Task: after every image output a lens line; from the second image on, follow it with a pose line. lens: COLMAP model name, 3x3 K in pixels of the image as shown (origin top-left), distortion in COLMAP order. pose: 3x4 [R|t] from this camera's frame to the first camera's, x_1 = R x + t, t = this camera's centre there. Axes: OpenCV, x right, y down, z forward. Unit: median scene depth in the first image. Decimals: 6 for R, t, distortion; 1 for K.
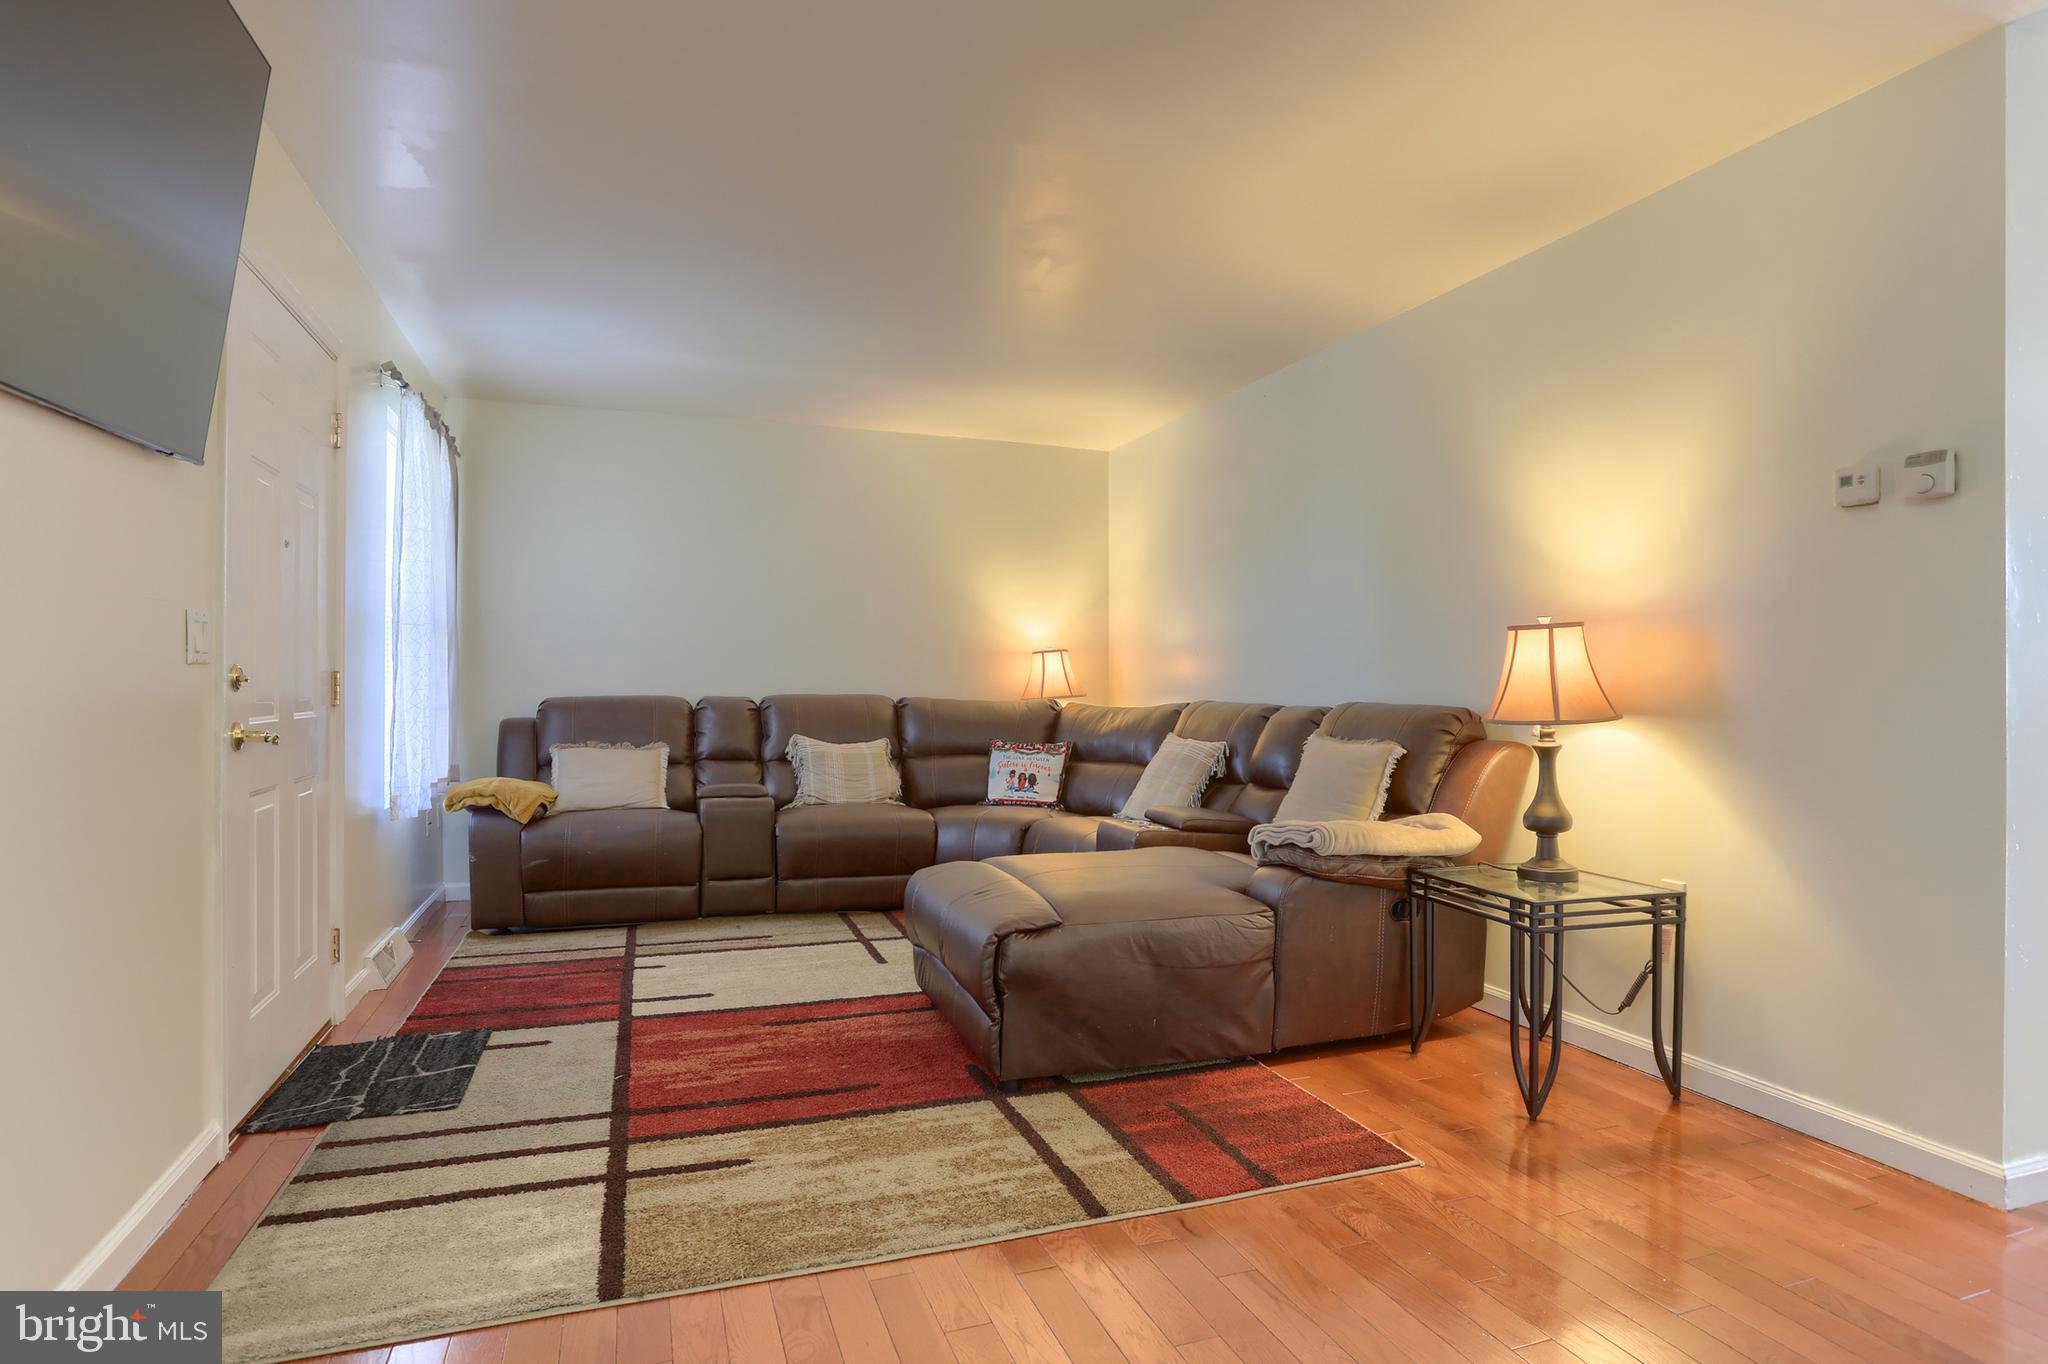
lens RADIAL K [[1081.4, 0, 961.0], [0, 1081.4, 670.6], [0, 0, 1]] dist [-0.039625, 0.021374]
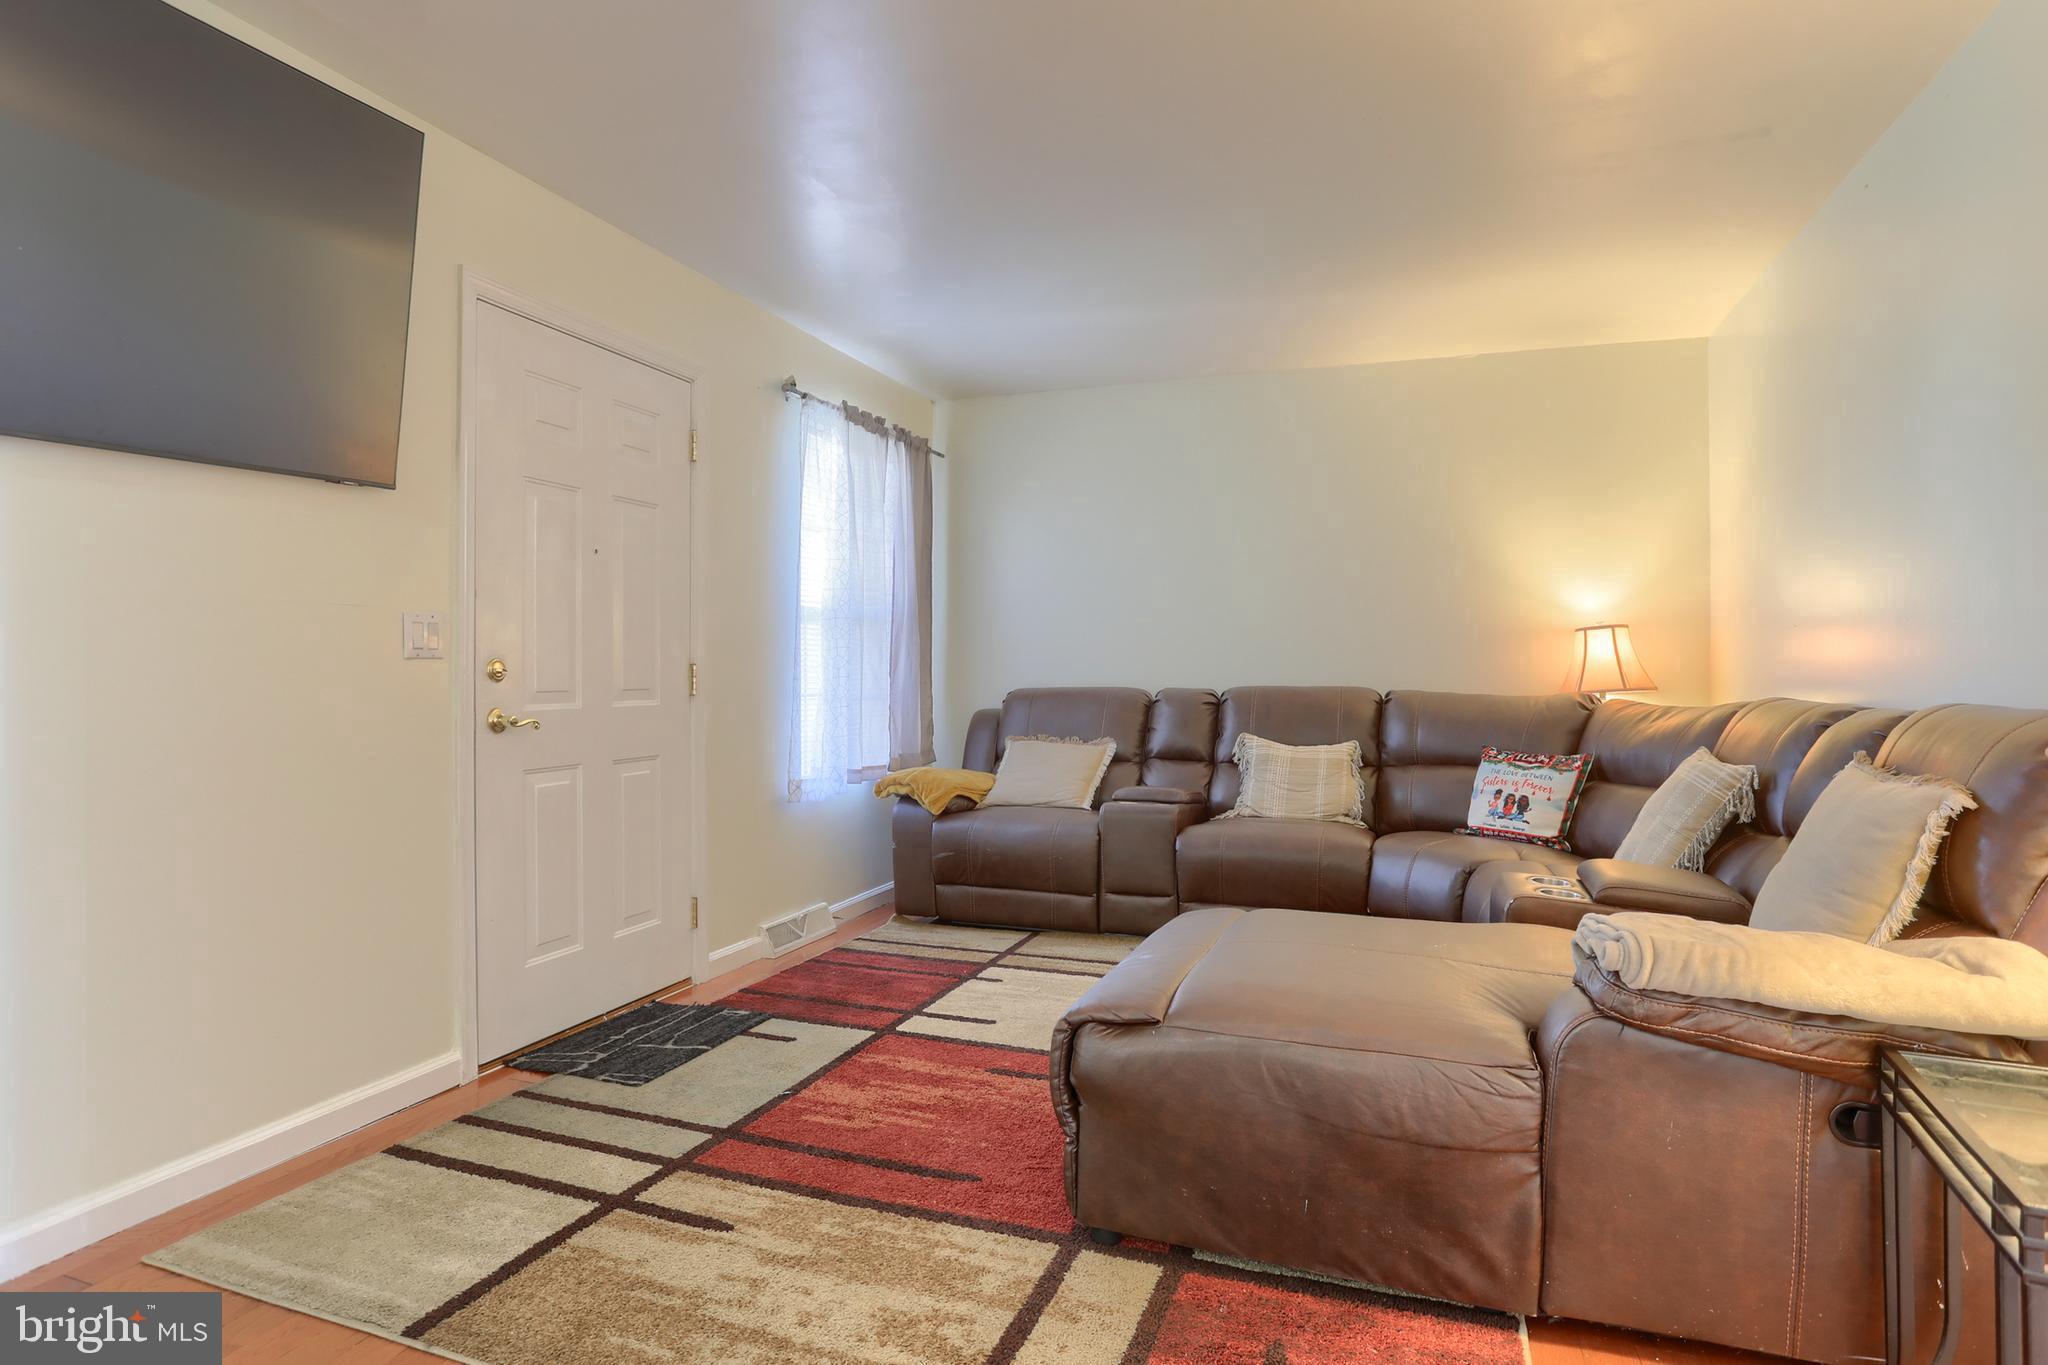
lens RADIAL K [[1081.4, 0, 988.6], [0, 1081.4, 648.6], [0, 0, 1]] dist [-0.039625, 0.021374]
pose [[0.778641, -0.019708, -0.627160, 0.402101], [0.012248, 0.999794, -0.016211, 0.005980], [0.627350, 0.004941, 0.778721, 0.359774]]
